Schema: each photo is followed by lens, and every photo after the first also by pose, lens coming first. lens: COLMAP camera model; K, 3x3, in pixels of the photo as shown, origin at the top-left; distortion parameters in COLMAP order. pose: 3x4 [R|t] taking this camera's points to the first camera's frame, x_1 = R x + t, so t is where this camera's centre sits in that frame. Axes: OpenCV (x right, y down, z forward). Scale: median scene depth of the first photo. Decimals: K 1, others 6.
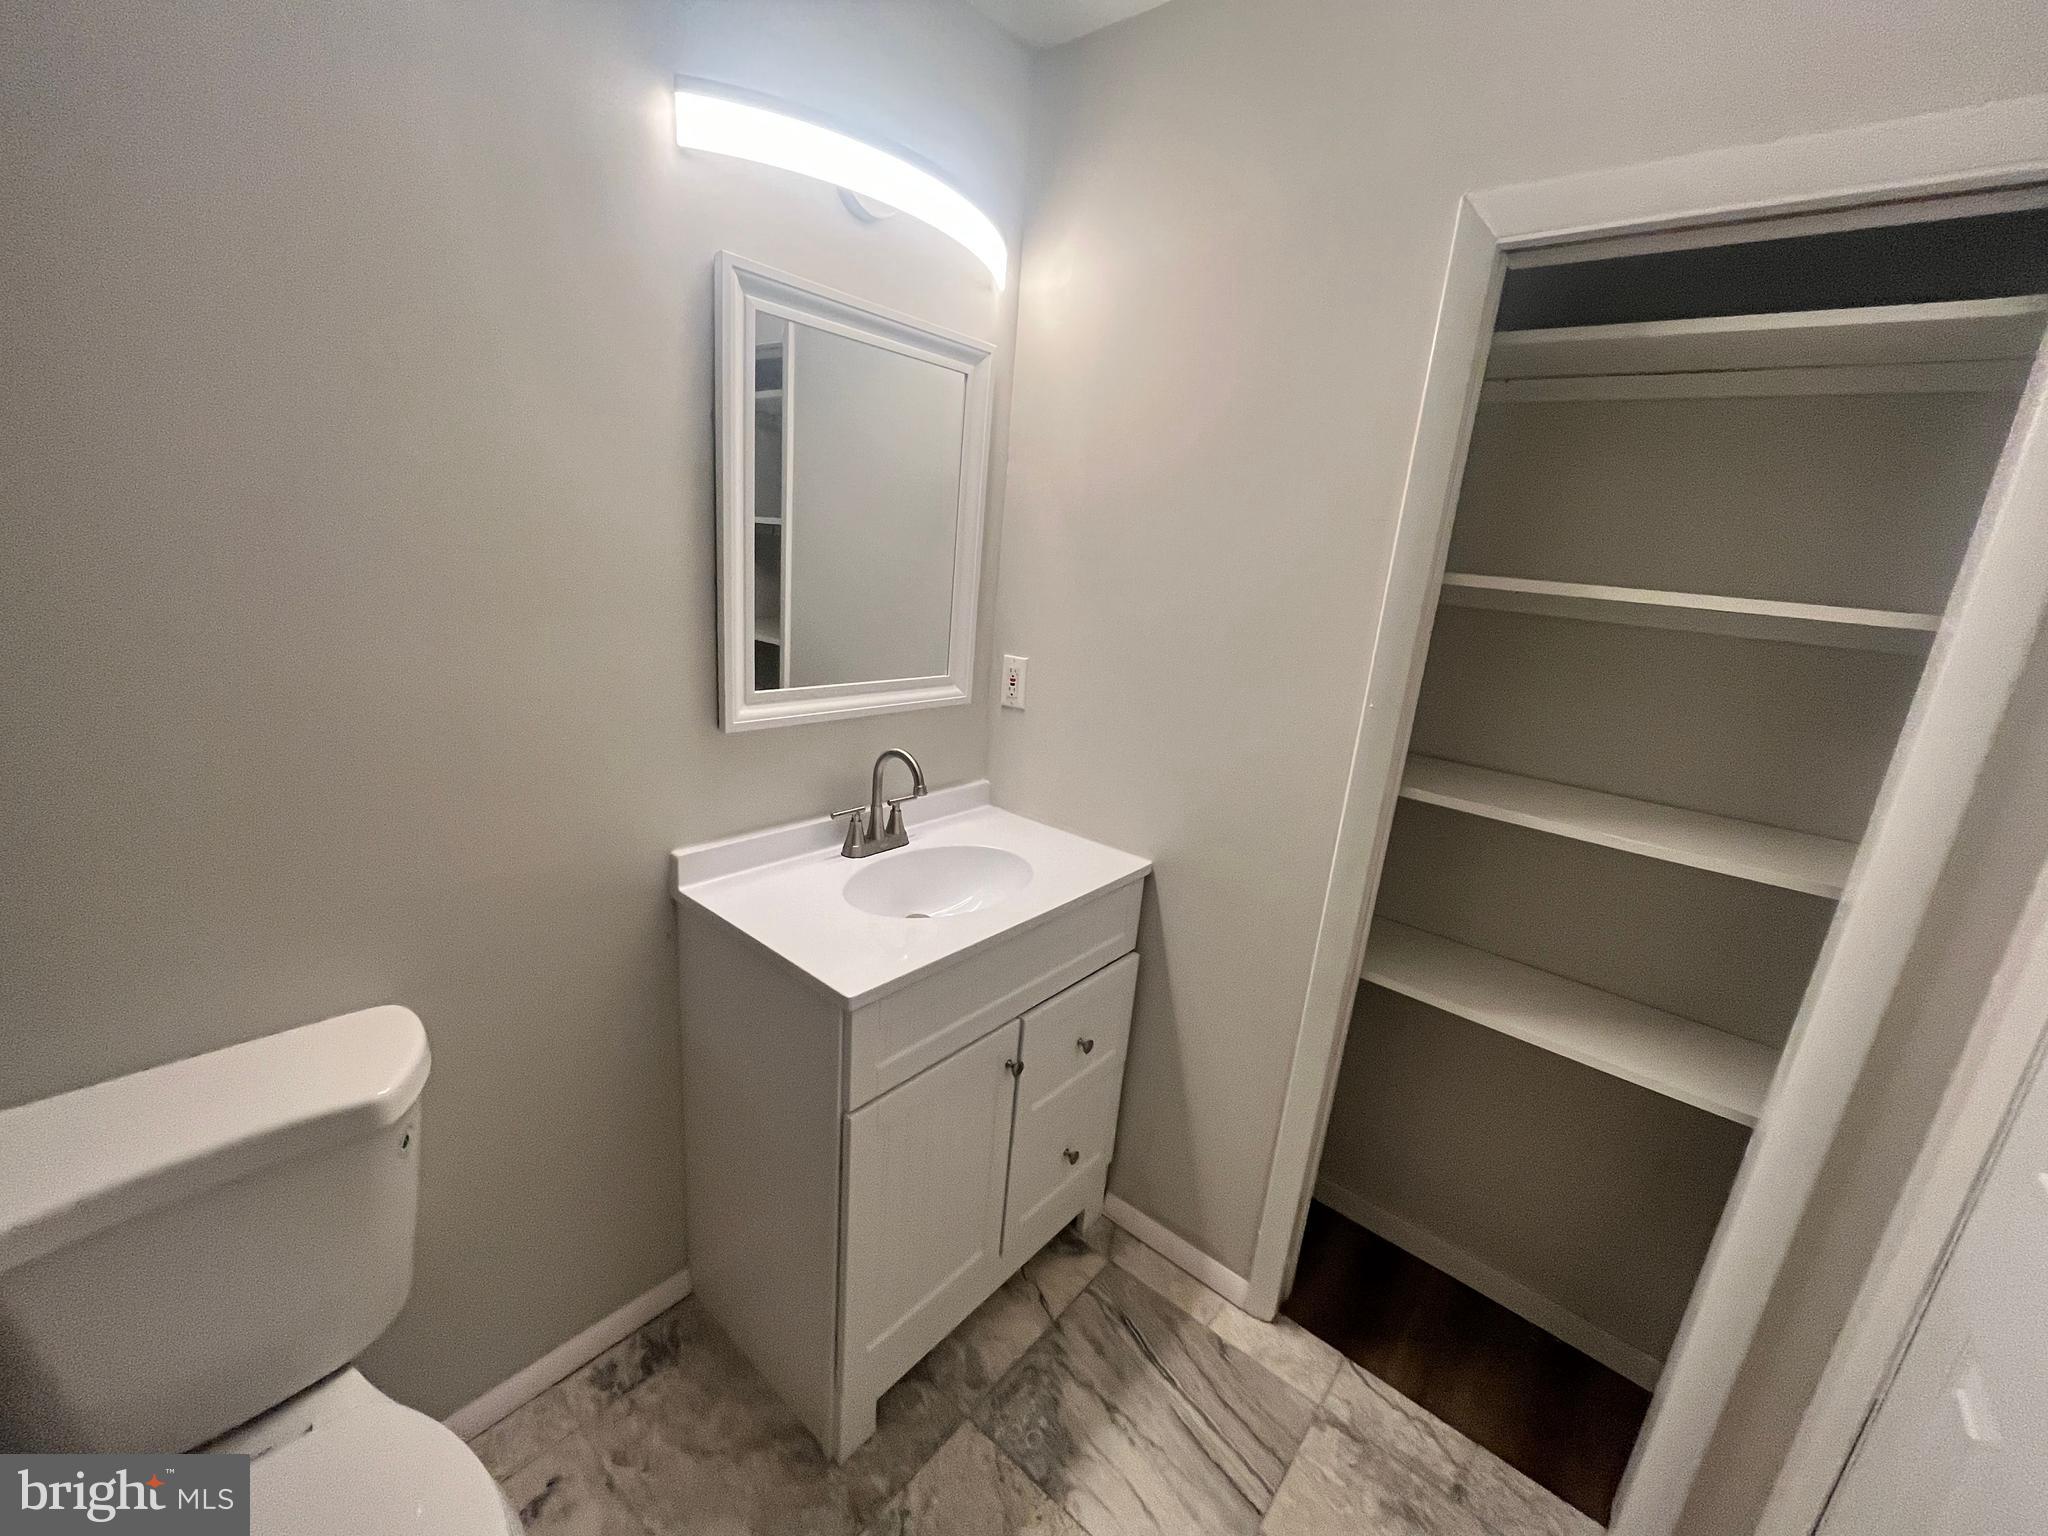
lens RADIAL K [[829.0, 0, 1030.2], [0, 829.0, 773.4], [0, 0, 1]] dist [-0.006469, 0.001208]
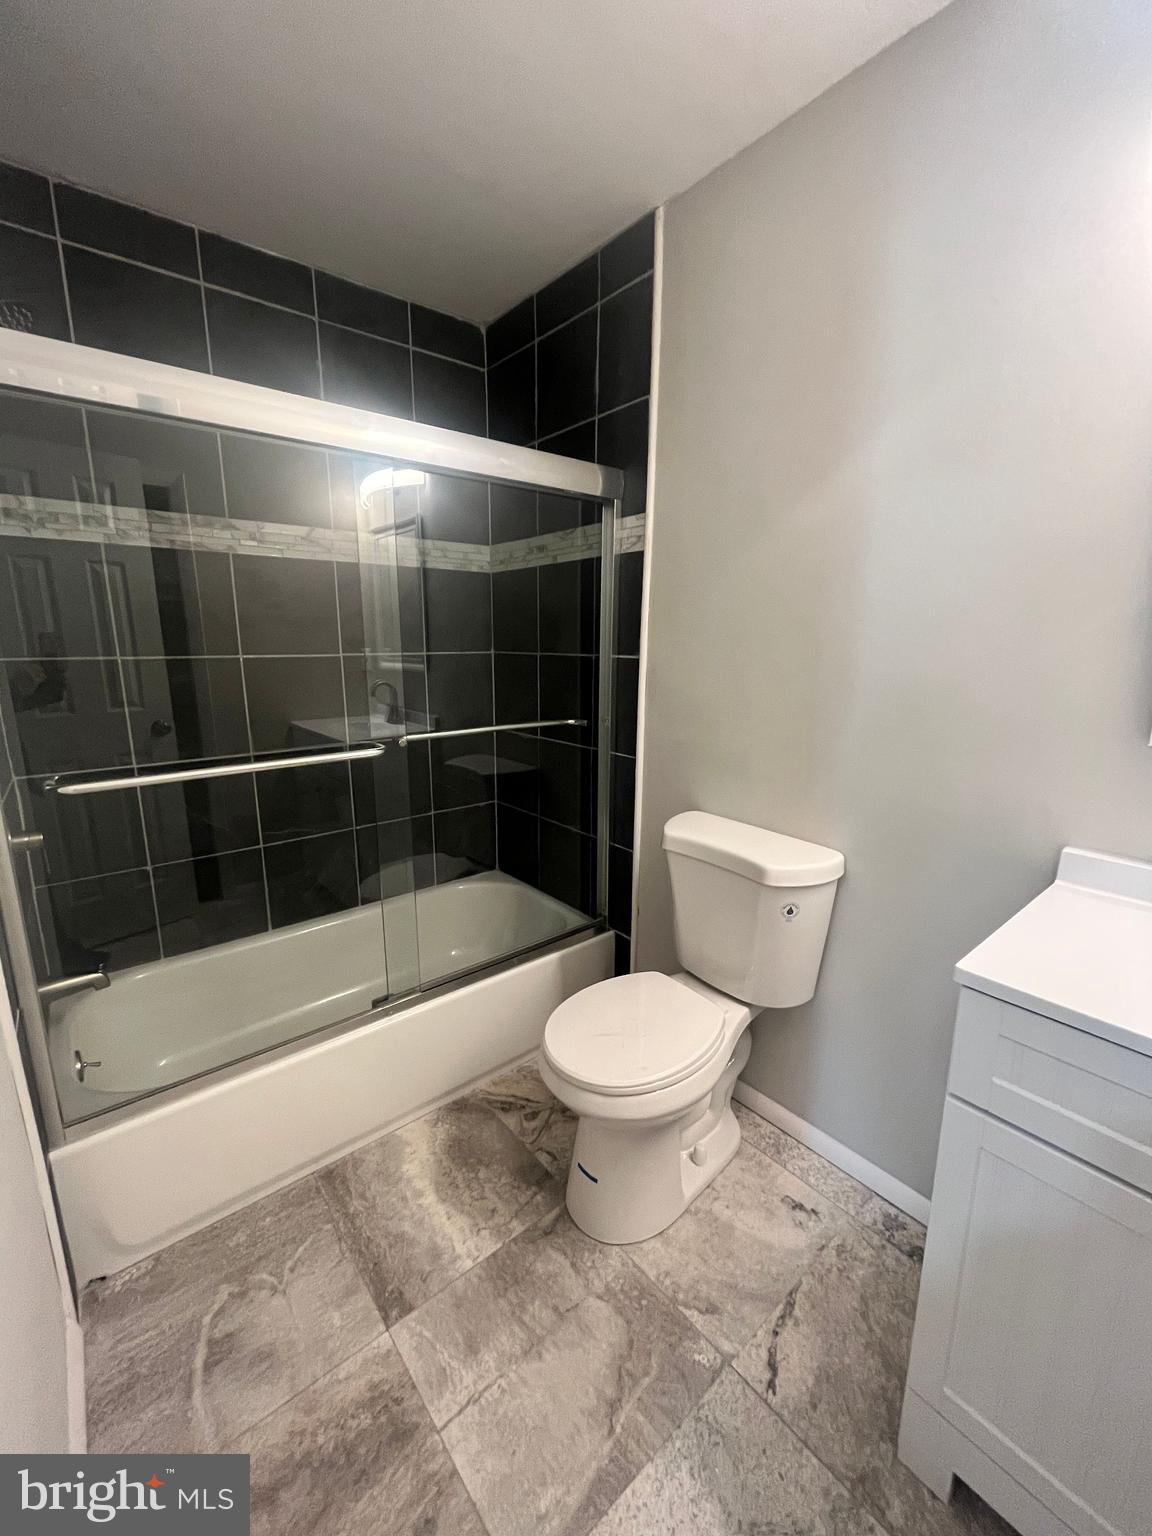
lens RADIAL K [[621.7, 0, 581.1], [0, 621.7, 764.1], [0, 0, 1]] dist [-0.006469, 0.001208]
pose [[-0.172618, 0.119058, -0.977767, 0.461962], [-0.279446, 0.945962, 0.164519, 0.035598], [0.944517, 0.301632, -0.130020, 0.489447]]
